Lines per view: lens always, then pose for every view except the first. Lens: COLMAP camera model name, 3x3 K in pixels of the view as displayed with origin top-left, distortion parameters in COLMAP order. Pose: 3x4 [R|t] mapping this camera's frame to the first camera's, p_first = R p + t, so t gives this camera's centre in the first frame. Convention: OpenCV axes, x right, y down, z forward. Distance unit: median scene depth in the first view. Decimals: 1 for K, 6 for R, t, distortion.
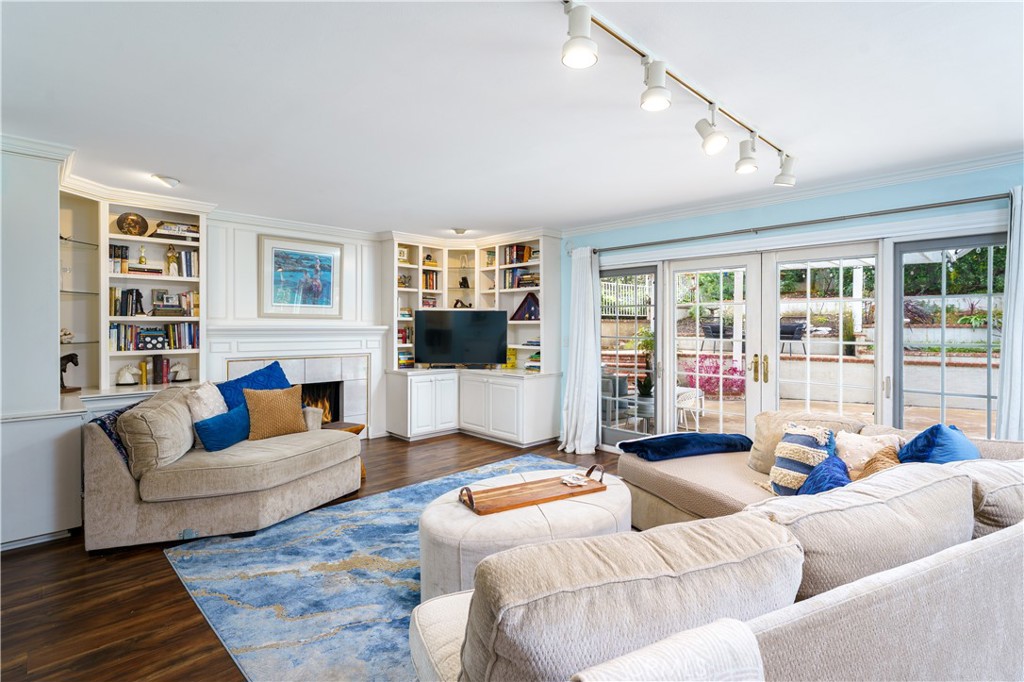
lens RADIAL K [[521.3, 0, 515.2], [0, 521.3, 331.5], [0, 0, 1]] dist [-0.005769, -0.000471]
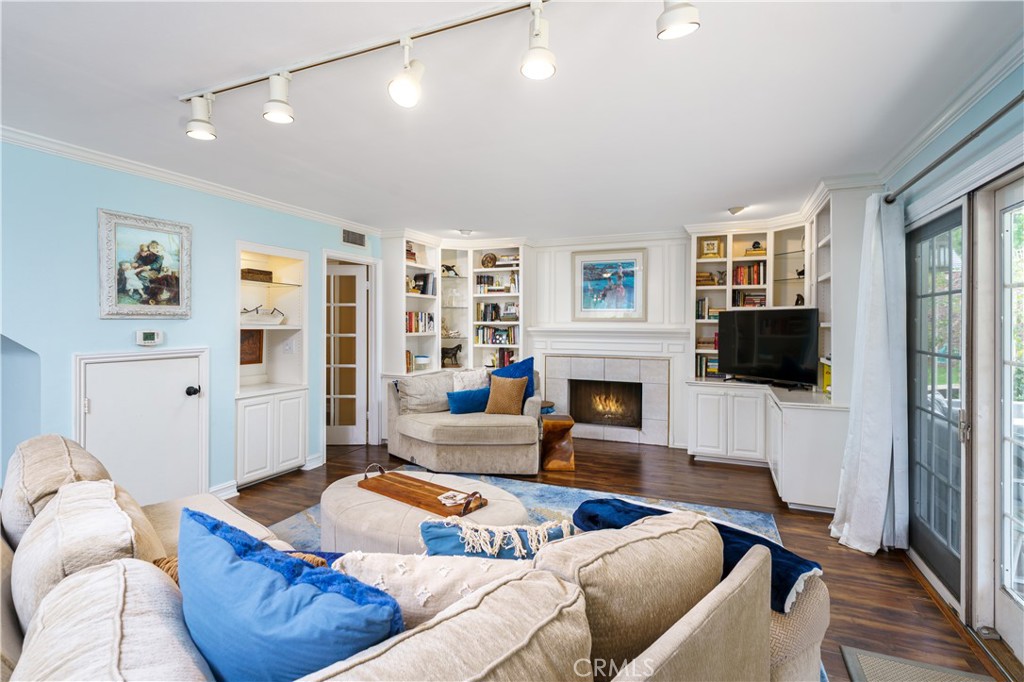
lens RADIAL K [[509.5, 0, 493.5], [0, 509.5, 326.5], [0, 0, 1]] dist [-0.003015, -0.000127]
pose [[0.332629, 0.001822, -0.943056, 0.566755], [-0.013879, 0.999899, -0.002964, -0.009101], [0.942956, 0.014074, 0.332621, 0.442353]]
